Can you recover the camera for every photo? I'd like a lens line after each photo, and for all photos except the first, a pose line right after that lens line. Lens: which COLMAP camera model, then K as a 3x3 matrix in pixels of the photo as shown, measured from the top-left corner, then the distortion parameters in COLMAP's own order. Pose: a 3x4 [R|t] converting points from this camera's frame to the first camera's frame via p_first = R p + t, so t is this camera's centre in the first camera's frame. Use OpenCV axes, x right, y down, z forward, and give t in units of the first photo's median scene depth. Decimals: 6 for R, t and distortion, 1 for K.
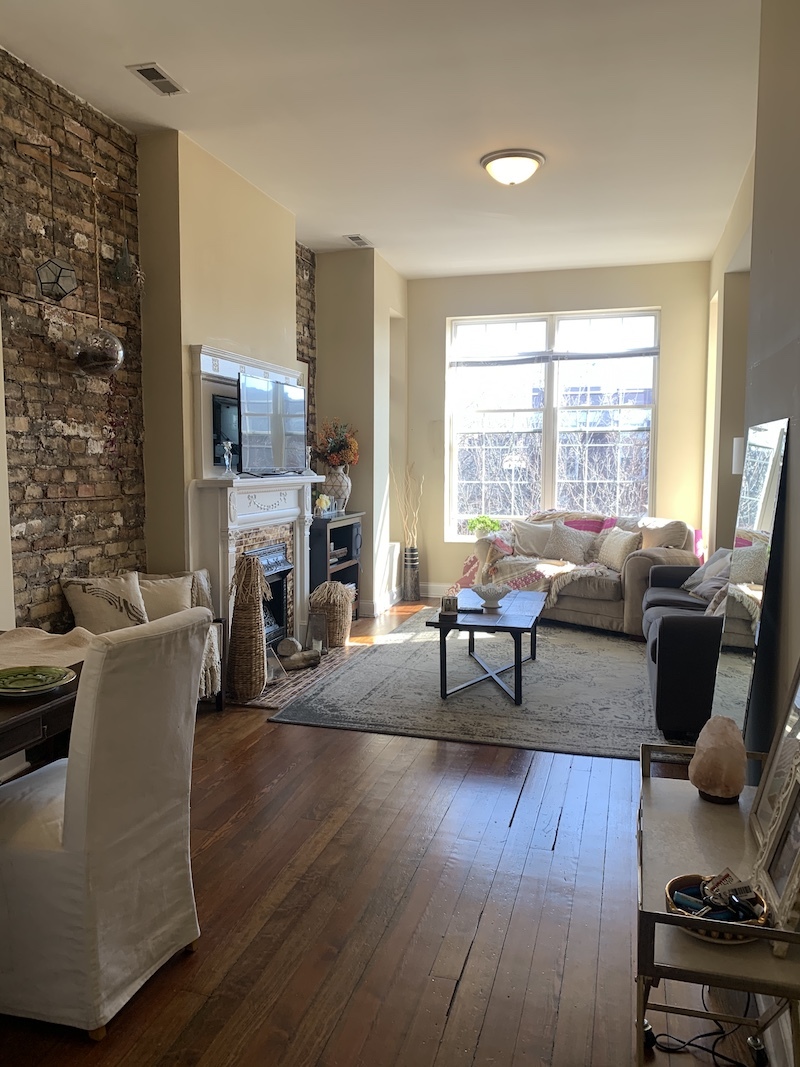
lens RADIAL K [[817.4, 0, 396.1], [0, 817.4, 538.4], [0, 0, 1]] dist [0.023499, -0.019940]
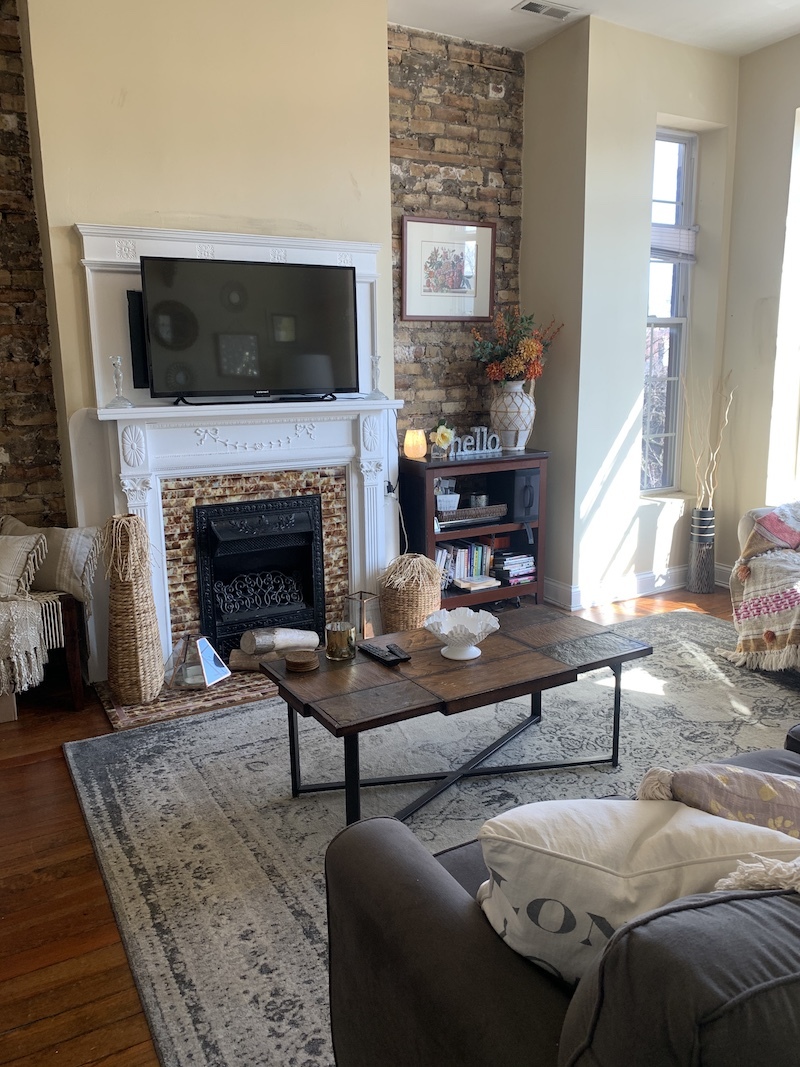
lens RADIAL K [[817.4, 0, 398.0], [0, 817.4, 531.5], [0, 0, 1]] dist [0.023499, -0.019940]
pose [[0.706211, 0.132537, -0.695486, 0.508733], [-0.052314, 0.989405, 0.135428, -0.077775], [0.706066, -0.059257, 0.705662, 0.662766]]
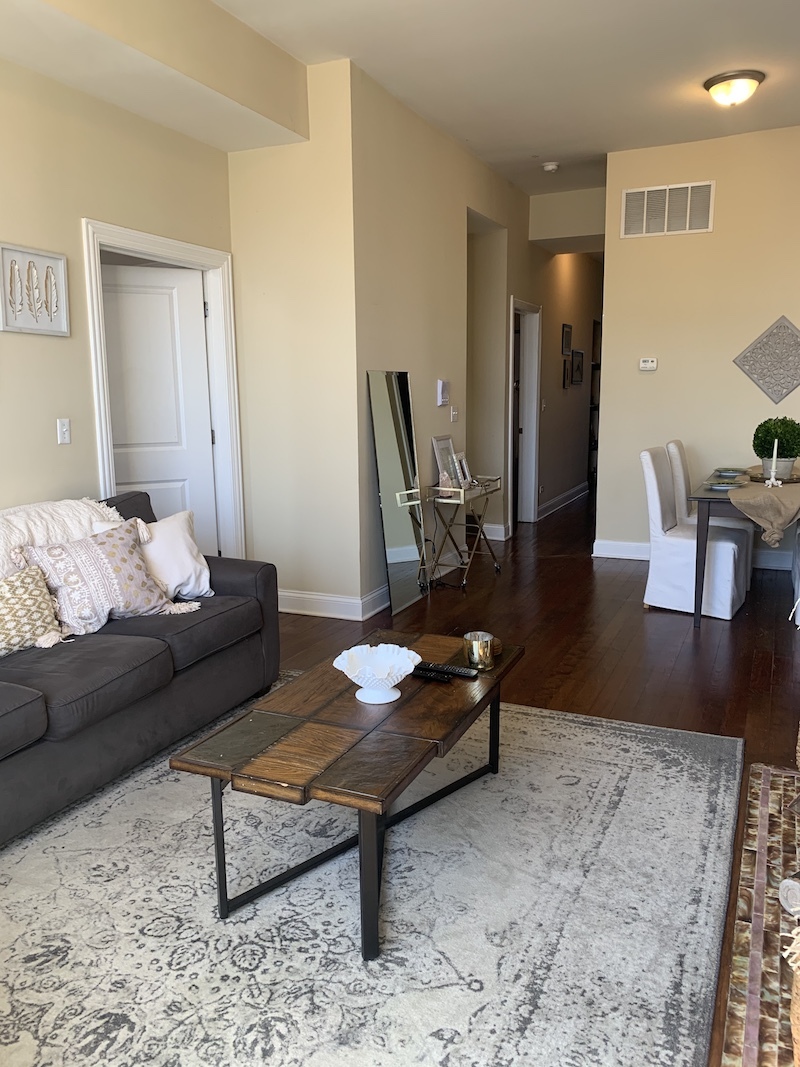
lens RADIAL K [[817.4, 0, 396.6], [0, 817.4, 528.1], [0, 0, 1]] dist [0.023499, -0.019940]
pose [[-0.987062, -0.017245, 0.159406, 0.035689], [0.025486, 0.964684, 0.262174, -0.154858], [-0.158298, 0.262845, -0.951764, 1.601441]]
